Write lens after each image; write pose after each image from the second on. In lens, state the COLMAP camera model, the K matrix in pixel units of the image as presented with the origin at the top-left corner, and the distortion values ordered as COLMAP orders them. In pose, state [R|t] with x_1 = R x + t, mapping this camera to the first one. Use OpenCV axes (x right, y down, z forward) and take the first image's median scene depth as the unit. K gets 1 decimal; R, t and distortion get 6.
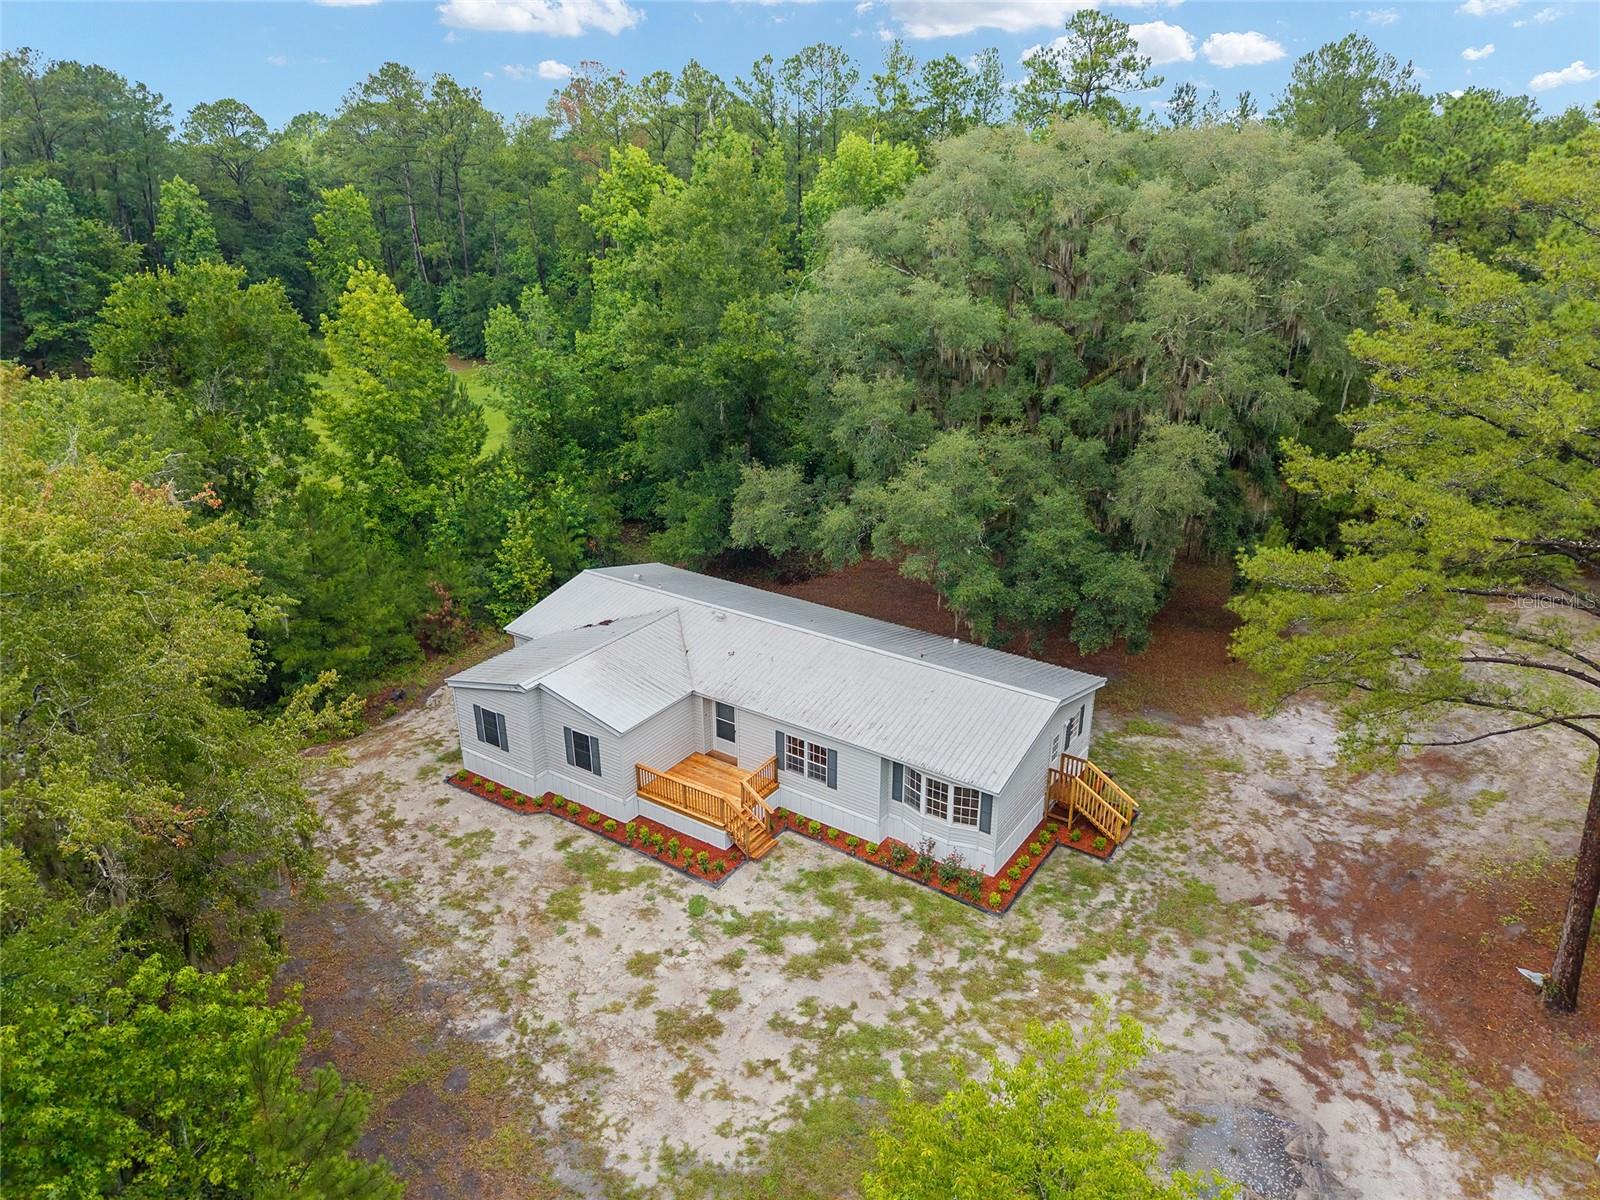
lens RADIAL K [[1070.1, 0, 805.5], [0, 1070.1, 597.5], [0, 0, 1]] dist [0.018675, -0.021315]
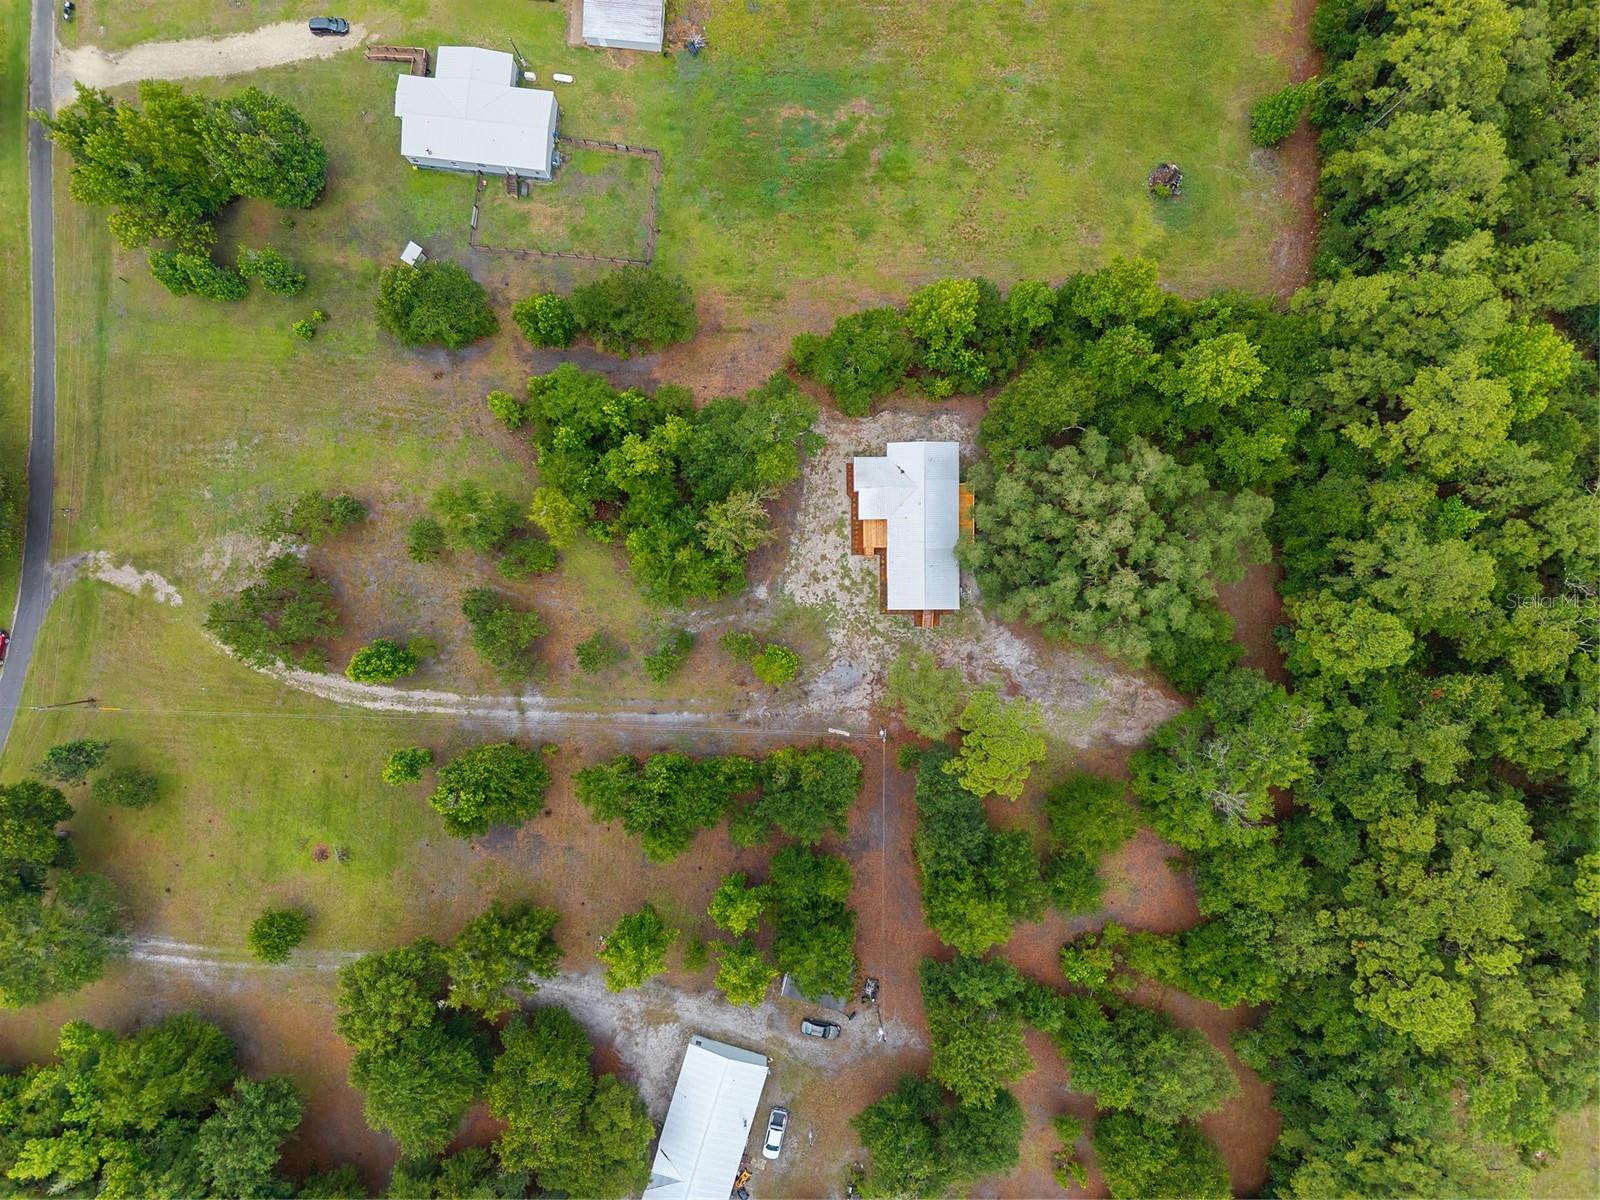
lens RADIAL K [[1070.1, 0, 794.9], [0, 1070.1, 597.3], [0, 0, 1]] dist [0.018675, -0.021315]
pose [[0.565668, 0.824632, 0.001169, -0.075767], [-0.309519, 0.211004, 0.927187, -3.502730], [0.764342, -0.524842, 0.374597, -0.837625]]
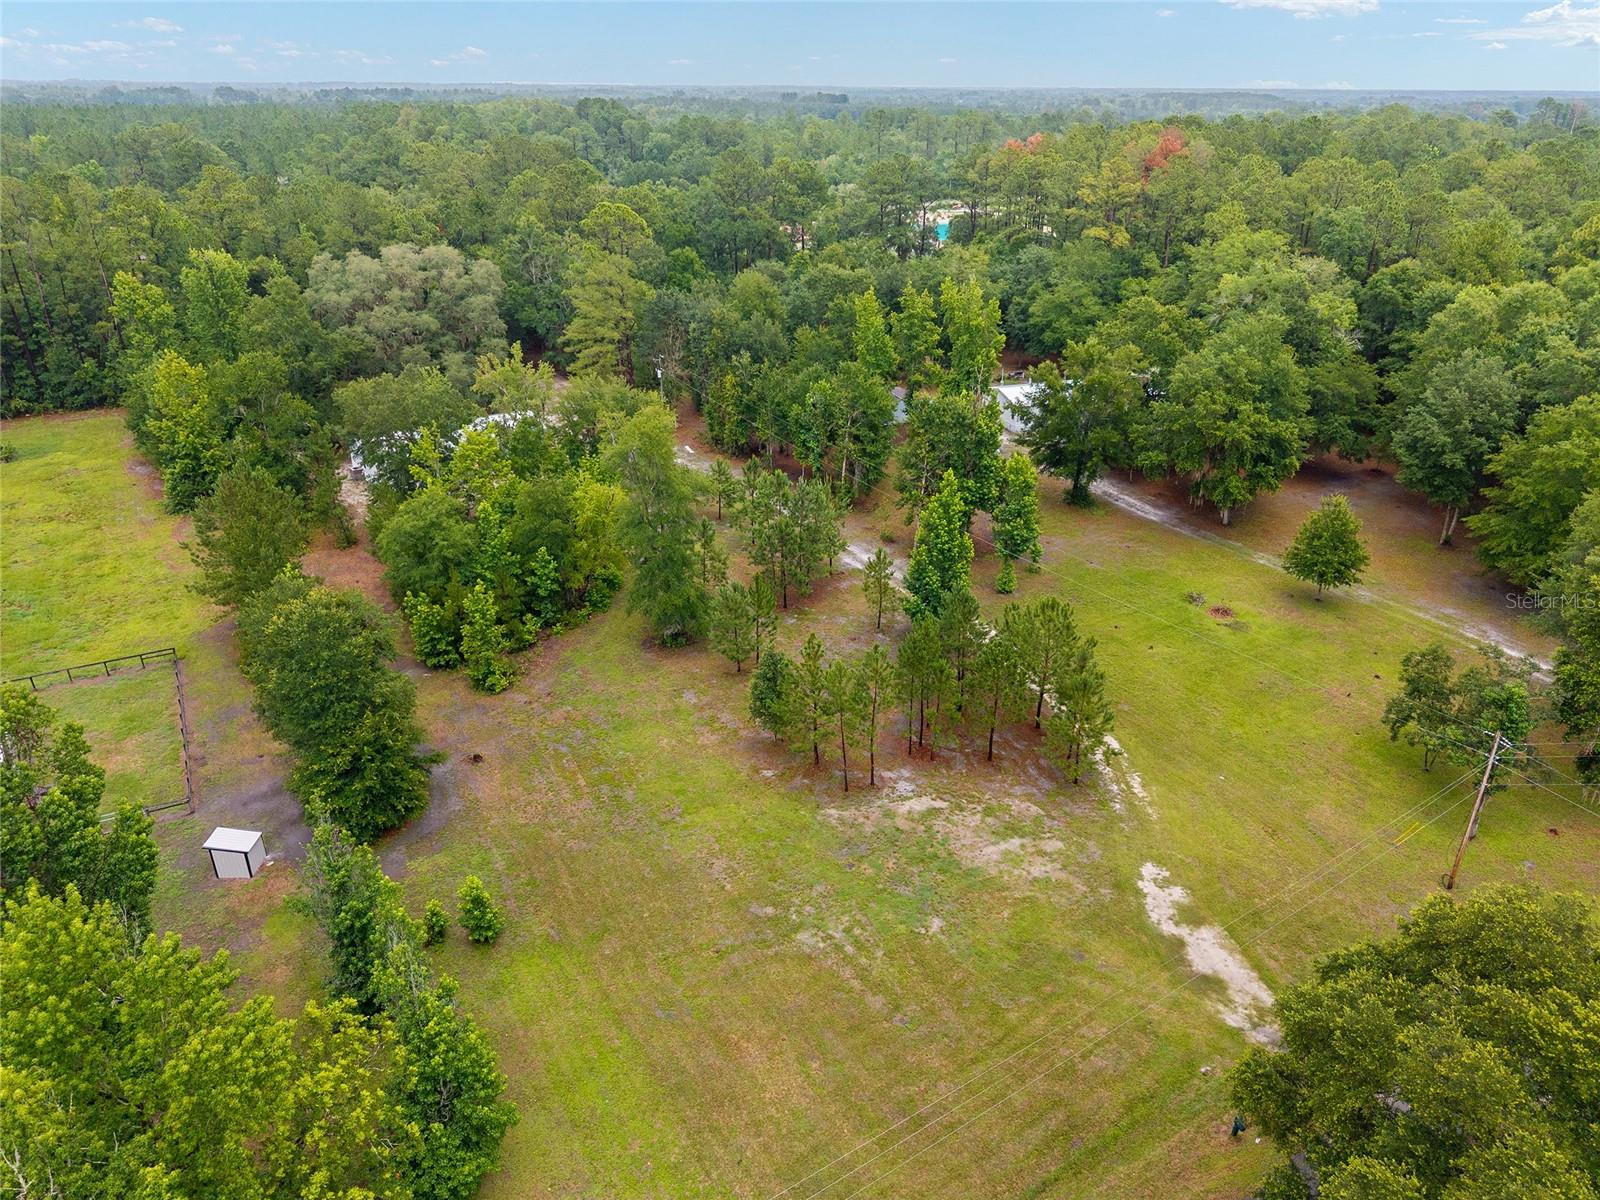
lens RADIAL K [[1070.1, 0, 769.9], [0, 1070.1, 651.4], [0, 0, 1]] dist [0.018675, -0.021315]
pose [[0.365218, -0.432914, 0.824137, -3.088862], [0.341770, 0.885824, 0.313862, -0.053016], [-0.865915, 0.167037, 0.471476, -1.496047]]
